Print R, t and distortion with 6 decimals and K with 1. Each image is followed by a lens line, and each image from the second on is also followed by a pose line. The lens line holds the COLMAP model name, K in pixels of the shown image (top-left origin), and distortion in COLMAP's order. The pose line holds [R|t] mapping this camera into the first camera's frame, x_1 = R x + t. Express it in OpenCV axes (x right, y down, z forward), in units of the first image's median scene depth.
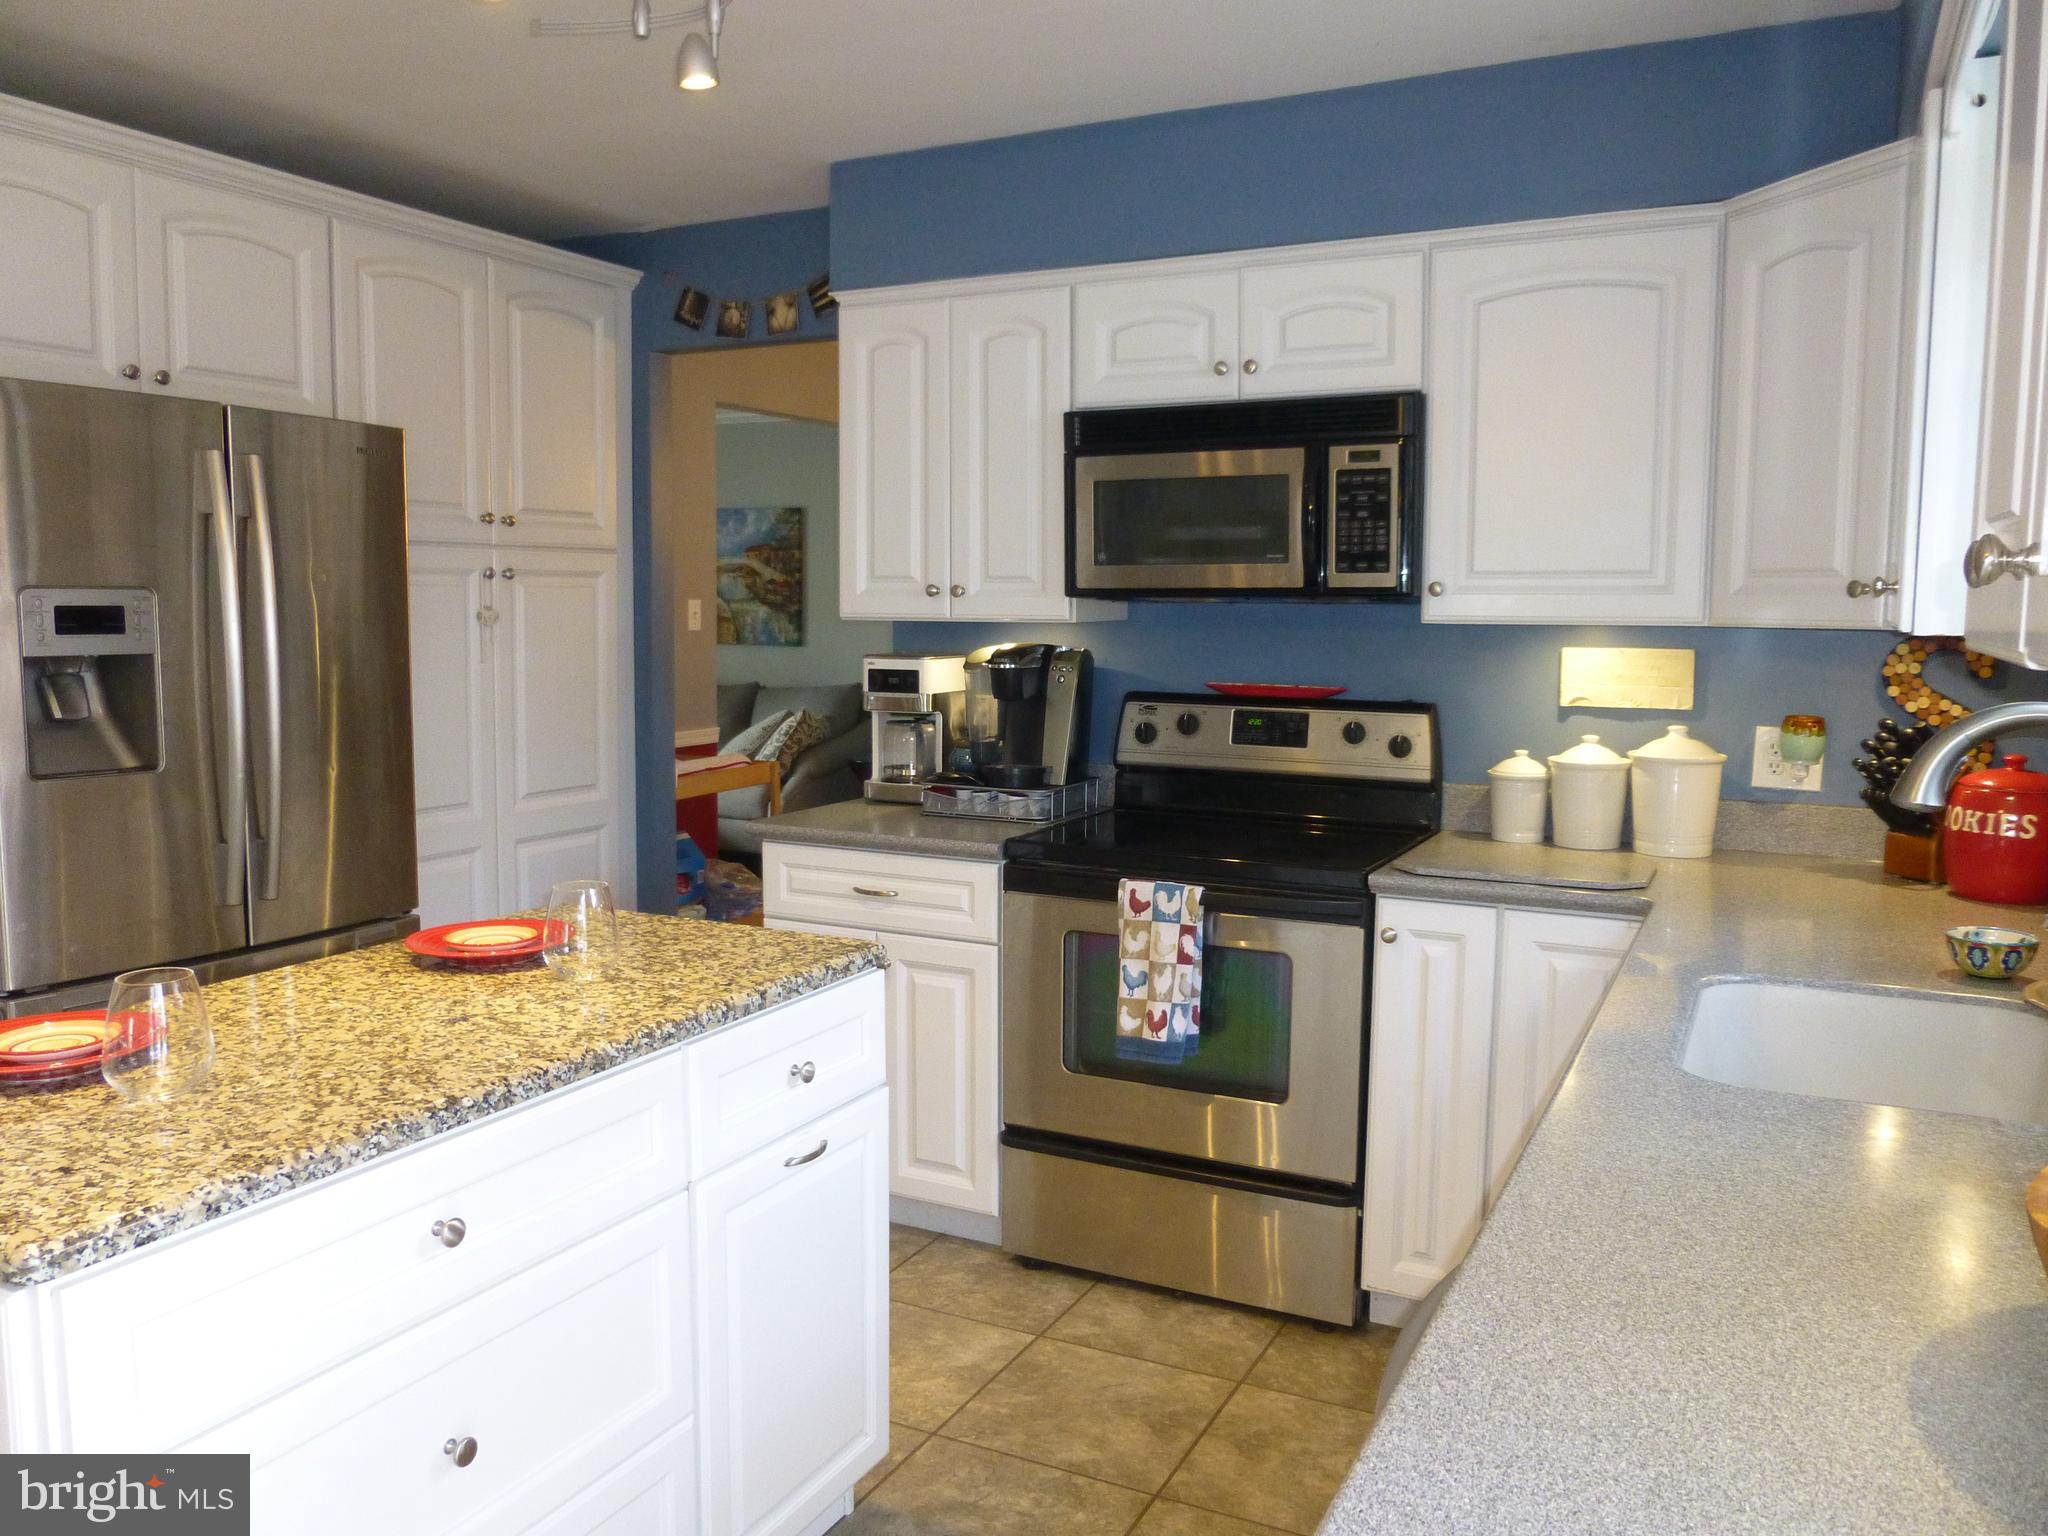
lens RADIAL K [[1533.3, 0, 1031.2], [0, 1533.3, 766.7], [0, 0, 1]] dist [-0.067416, 0.050693]
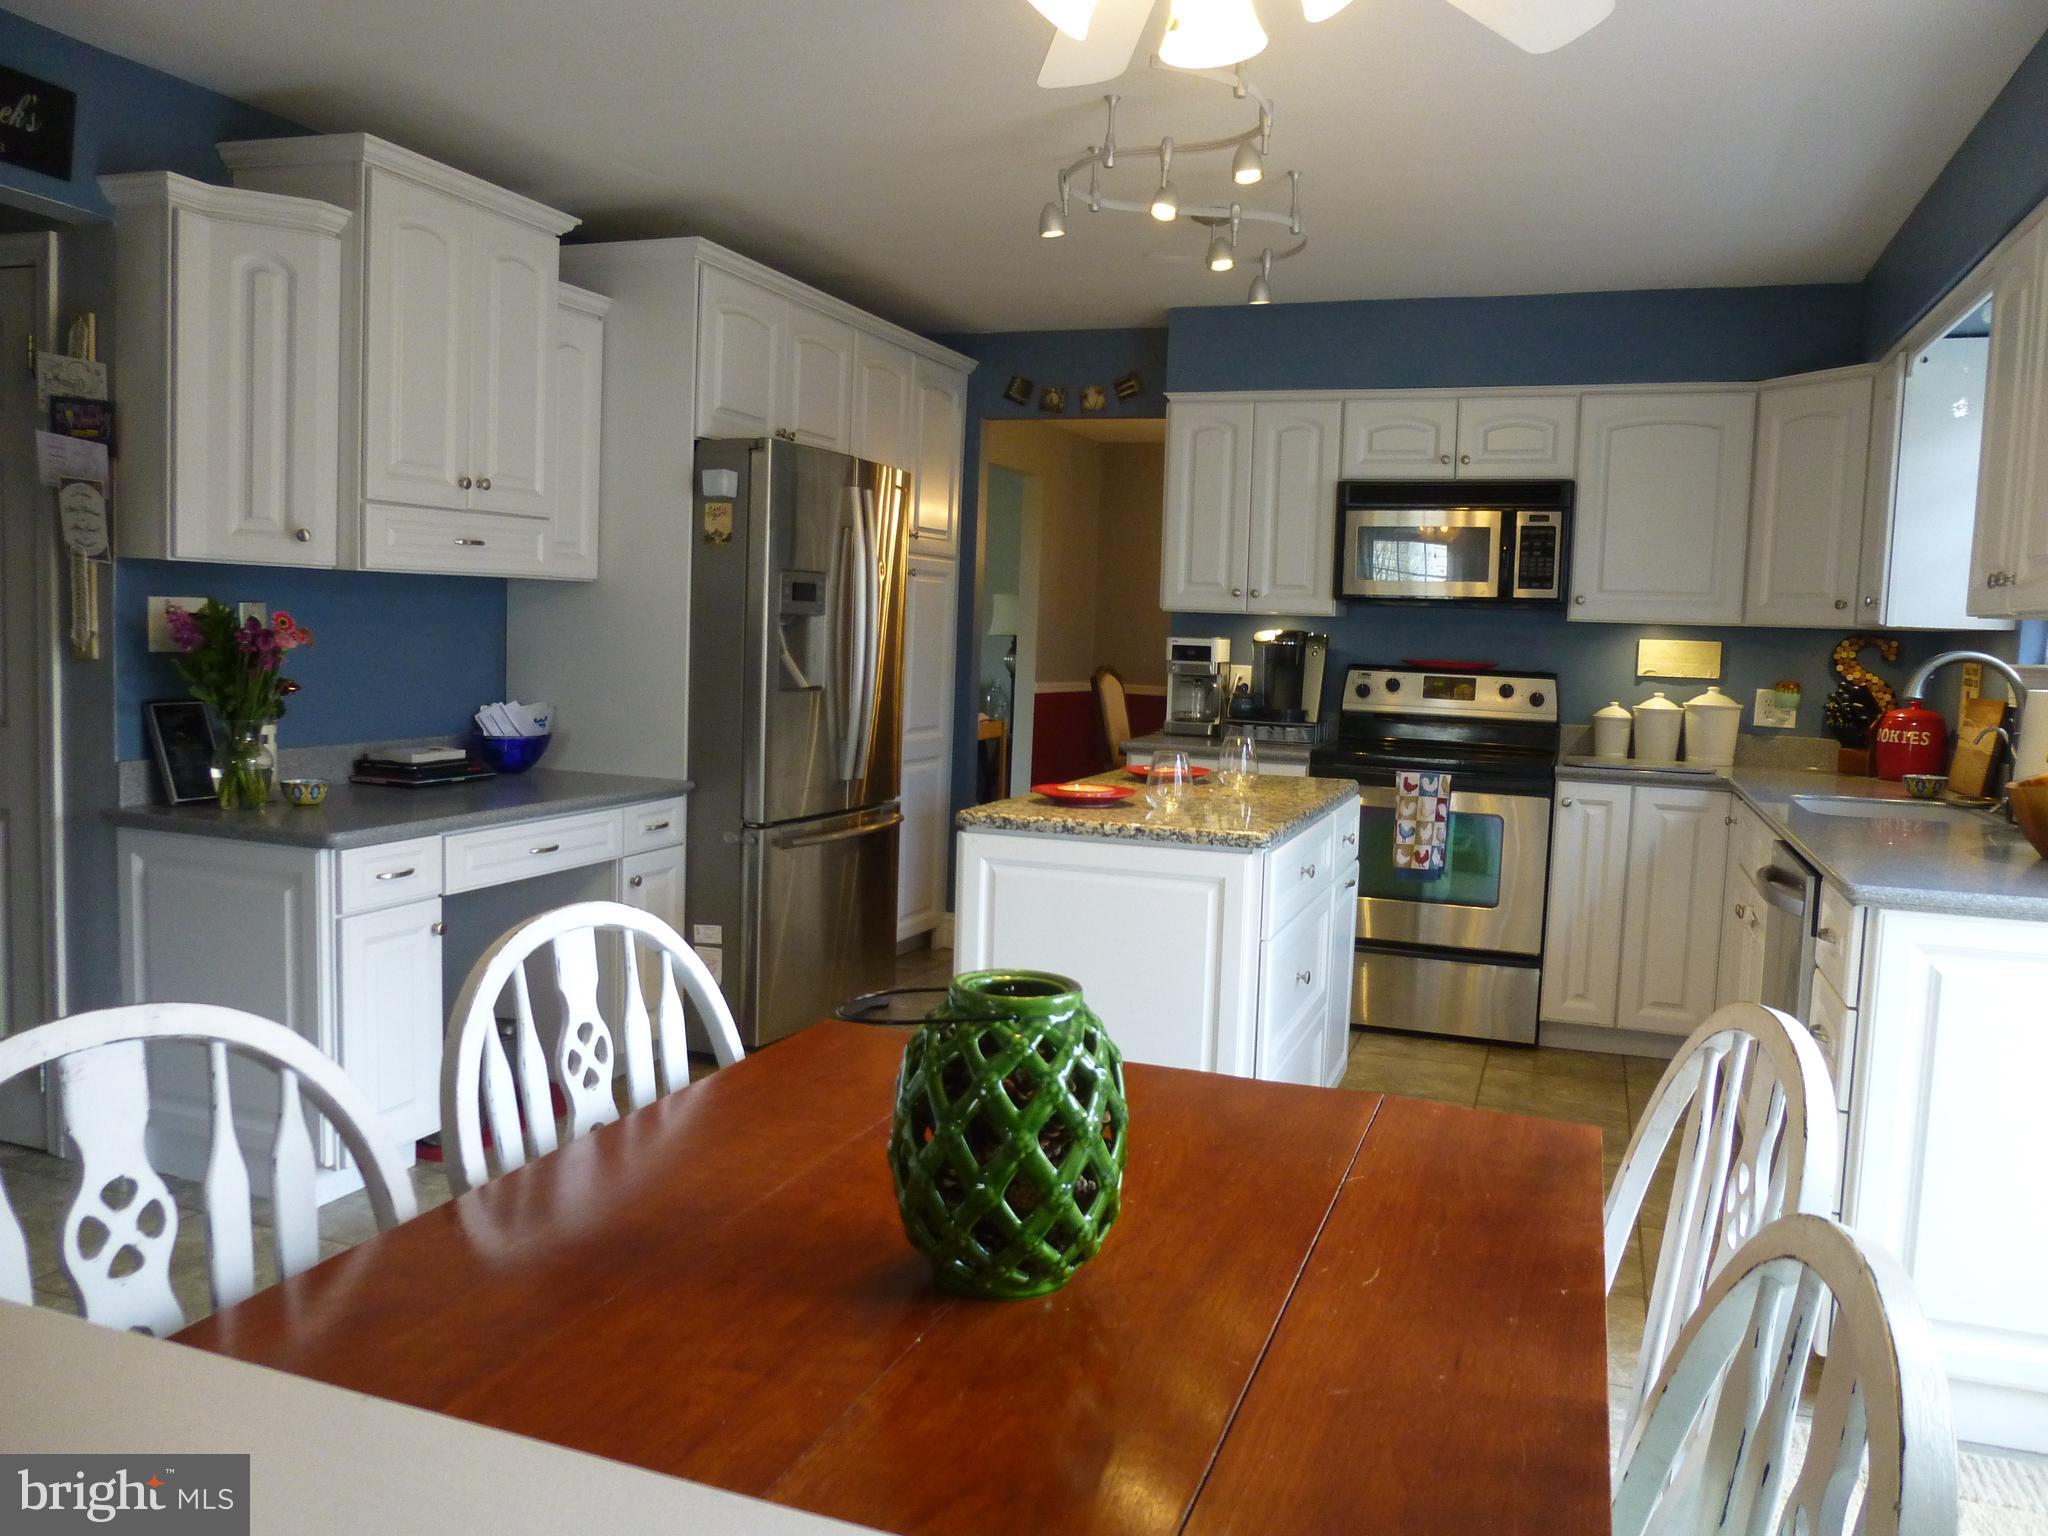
lens RADIAL K [[1533.3, 0, 1031.2], [0, 1533.3, 766.7], [0, 0, 1]] dist [-0.067416, 0.050693]
pose [[0.993217, 0.017431, 0.114964, -0.502969], [-0.015706, 0.999750, -0.015894, 0.097898], [-0.115212, 0.013981, 0.993243, -0.557364]]
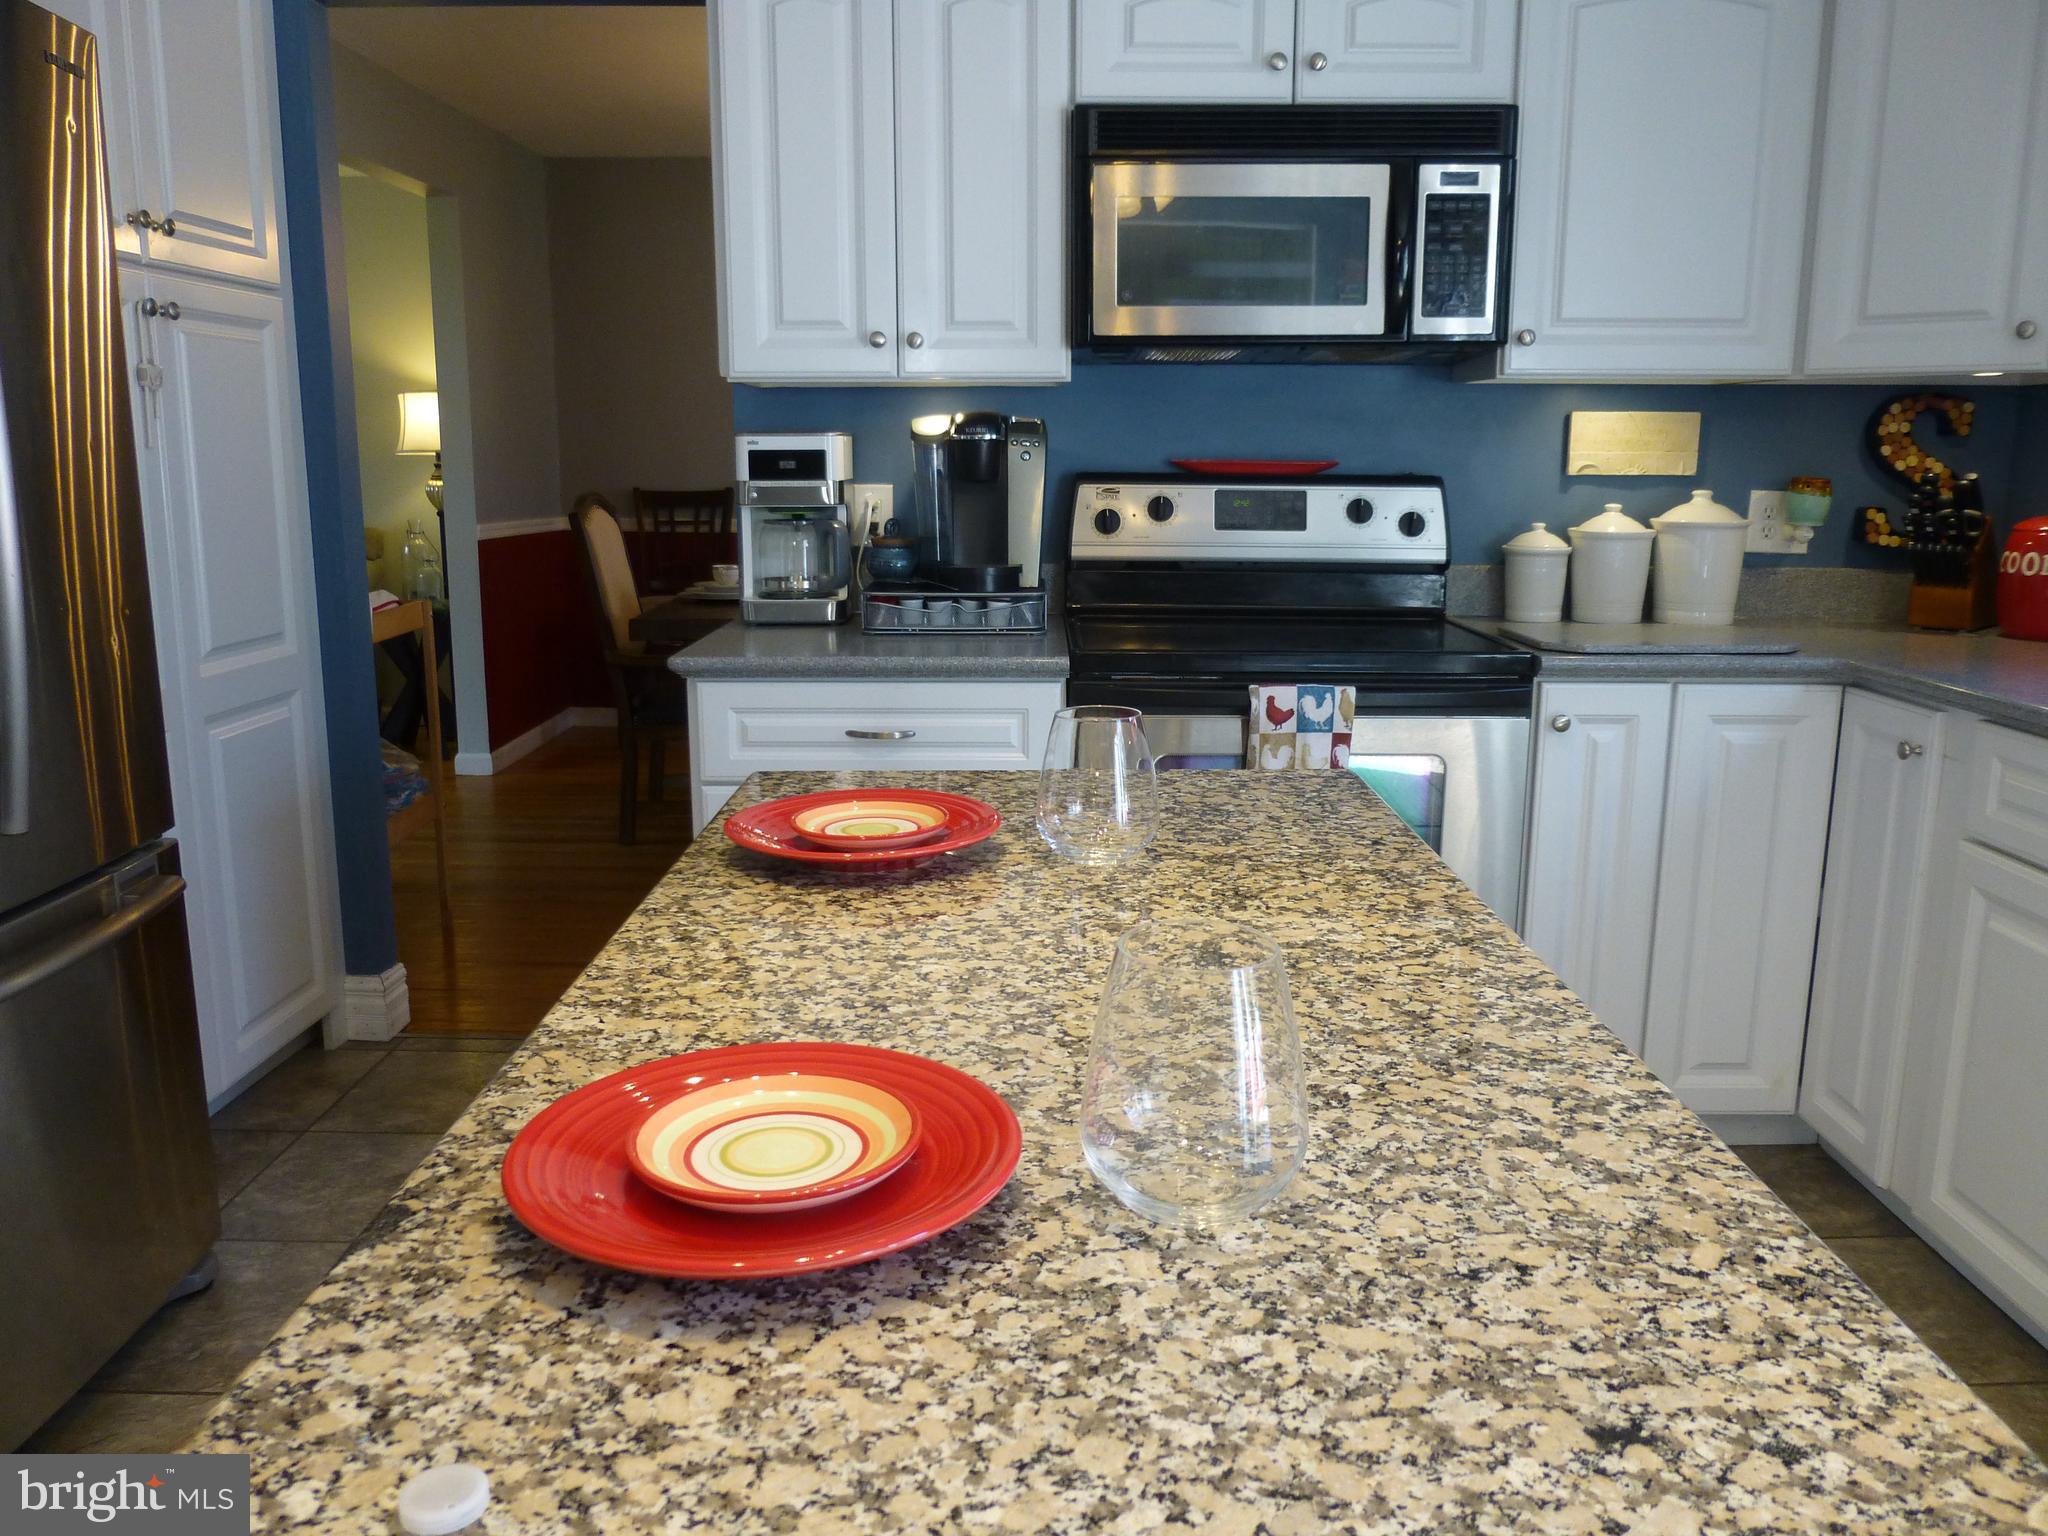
lens RADIAL K [[1525.9, 0, 1044.6], [0, 1525.9, 785.0], [0, 0, 1]] dist [-0.073470, 0.064351]
pose [[0.893322, -0.102327, 0.437613, -0.393407], [0.052438, 0.990816, 0.124636, 0.017973], [-0.446348, -0.088393, 0.890483, 0.308906]]
